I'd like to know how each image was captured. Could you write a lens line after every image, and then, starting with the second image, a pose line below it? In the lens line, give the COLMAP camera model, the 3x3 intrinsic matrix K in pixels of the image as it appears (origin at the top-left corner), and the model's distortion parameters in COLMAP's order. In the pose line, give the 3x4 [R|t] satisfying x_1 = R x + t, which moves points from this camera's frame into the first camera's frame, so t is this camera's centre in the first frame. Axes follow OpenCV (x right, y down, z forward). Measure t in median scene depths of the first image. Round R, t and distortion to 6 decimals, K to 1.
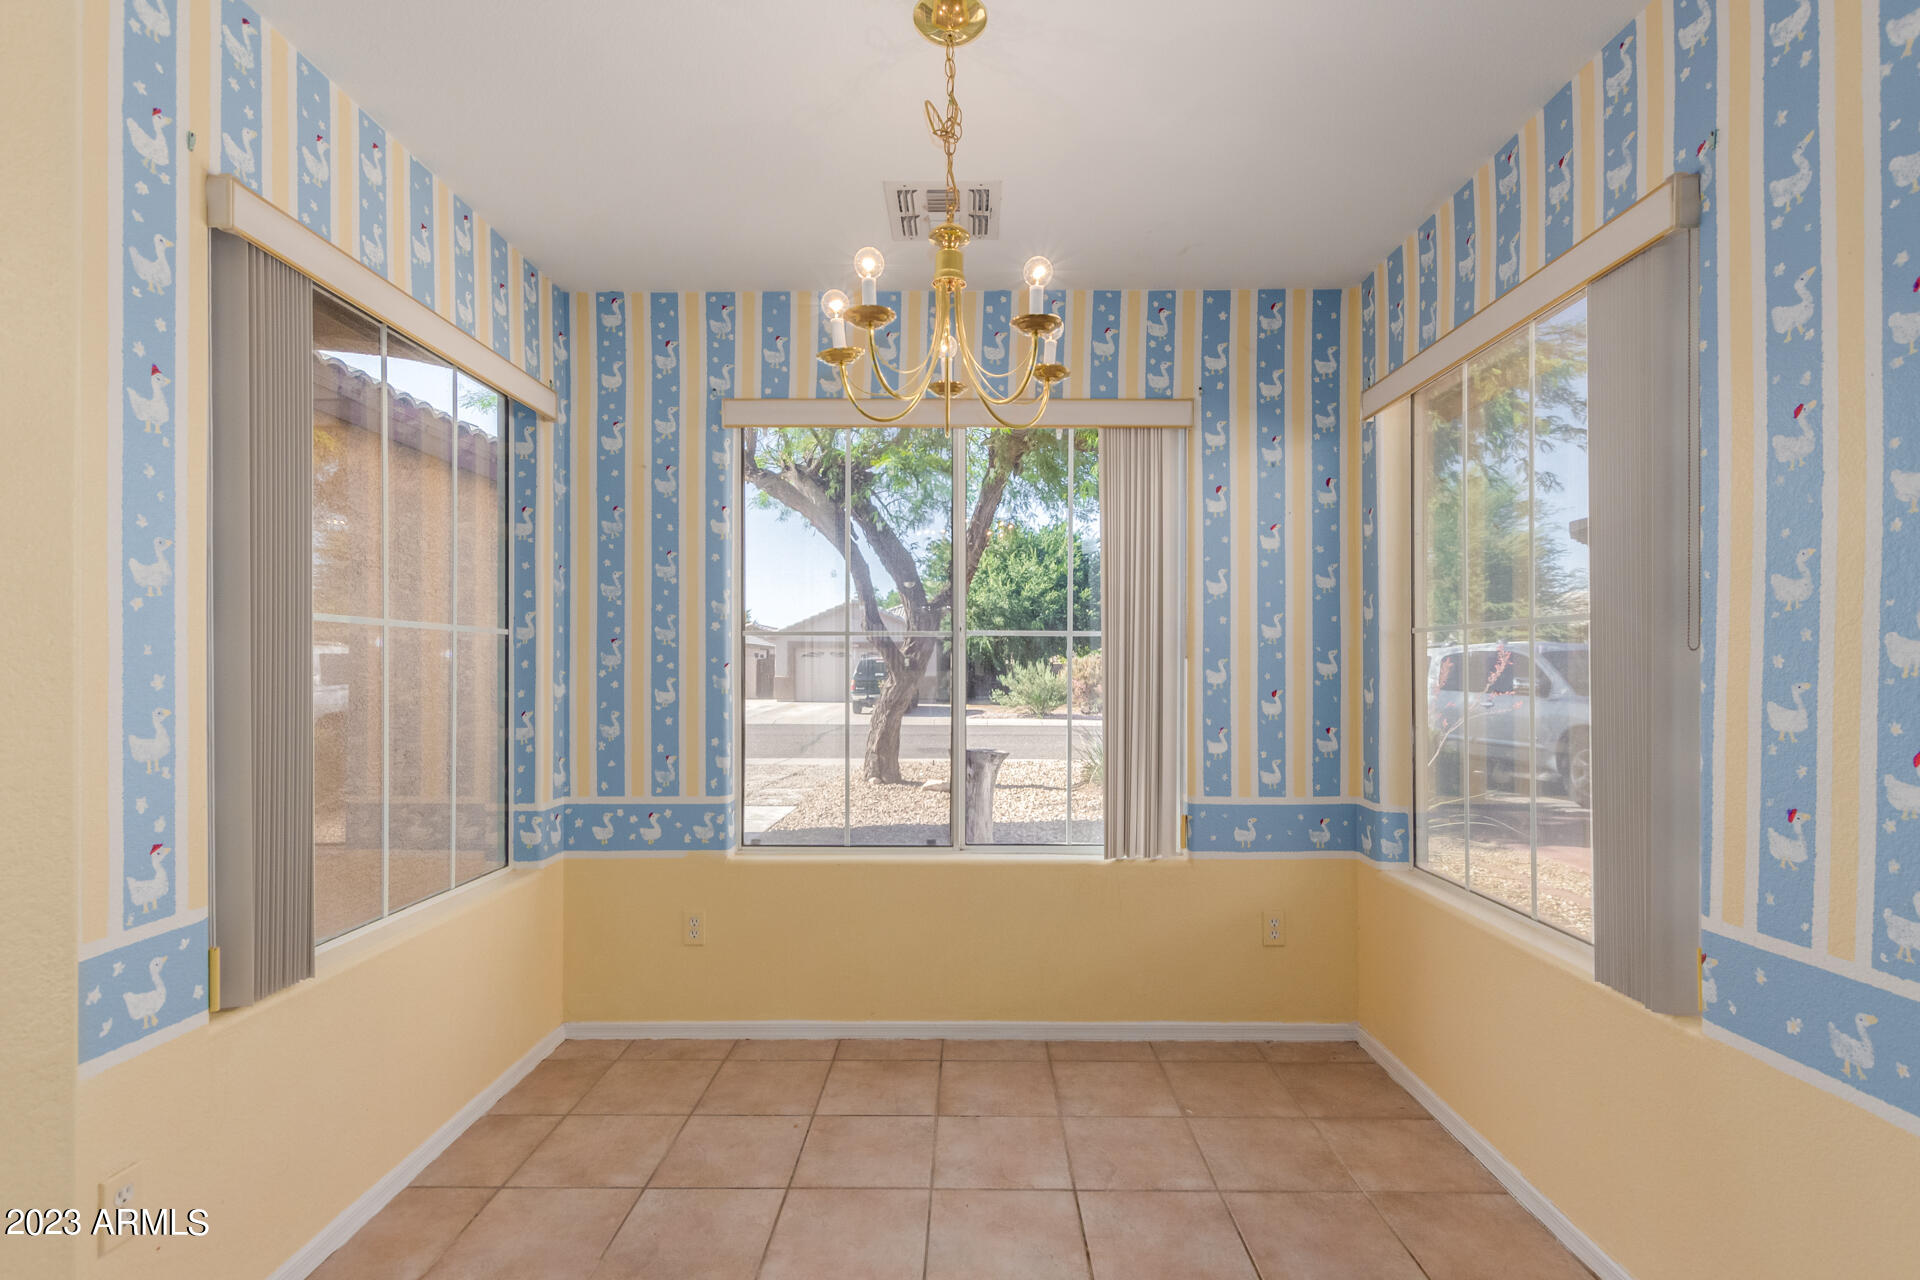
lens RADIAL K [[903.8, 0, 973.2], [0, 903.8, 663.6], [0, 0, 1]] dist [0.002113, -0.000271]
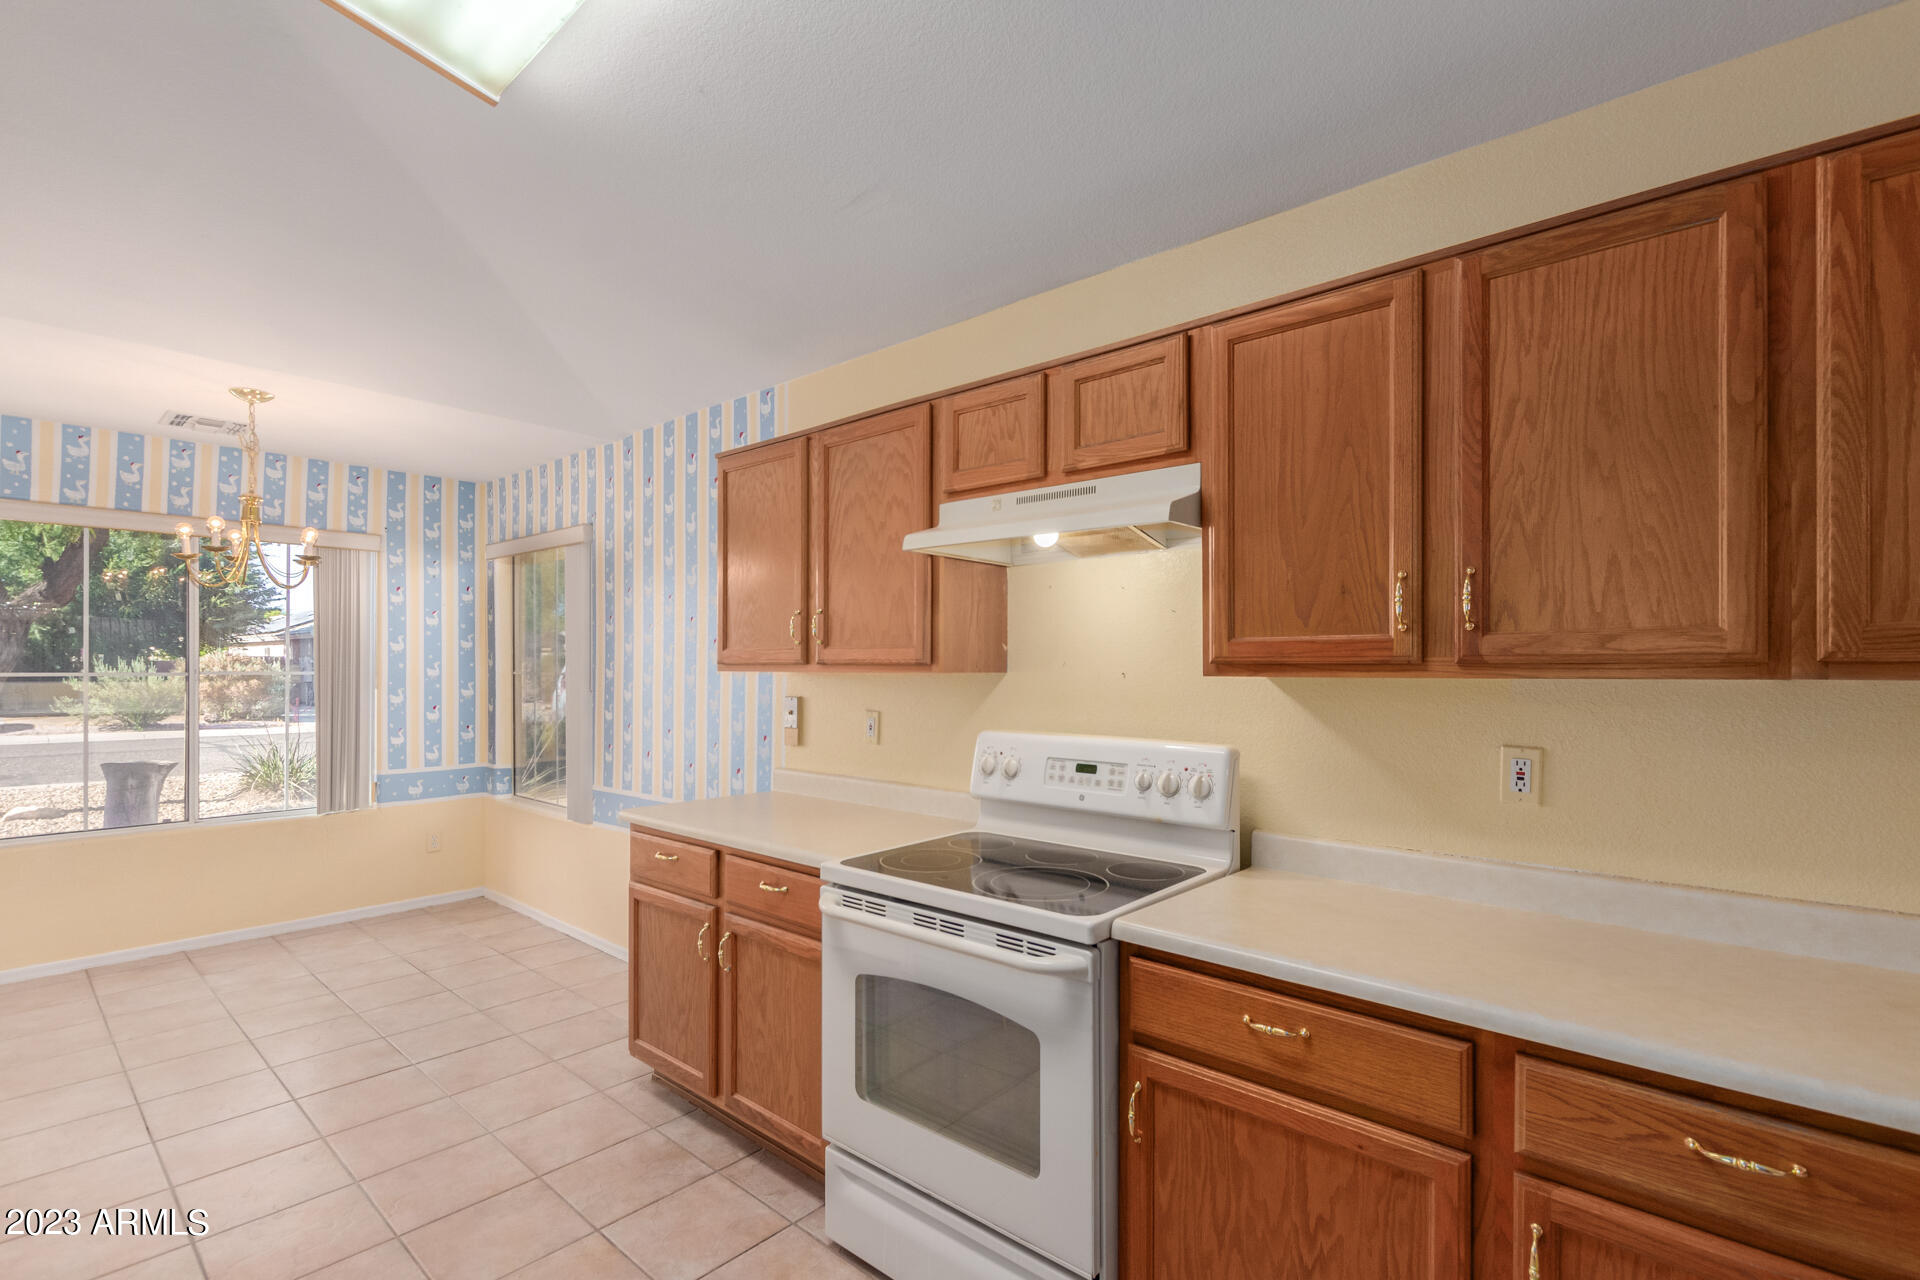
lens RADIAL K [[897.8, 0, 966.8], [0, 897.8, 667.8], [0, 0, 1]] dist [0.001925, -0.000944]
pose [[0.674395, -0.002463, 0.738366, -0.256127], [-0.005140, 0.999955, 0.008031, -0.062970], [-0.738353, -0.009211, 0.674352, -0.933400]]
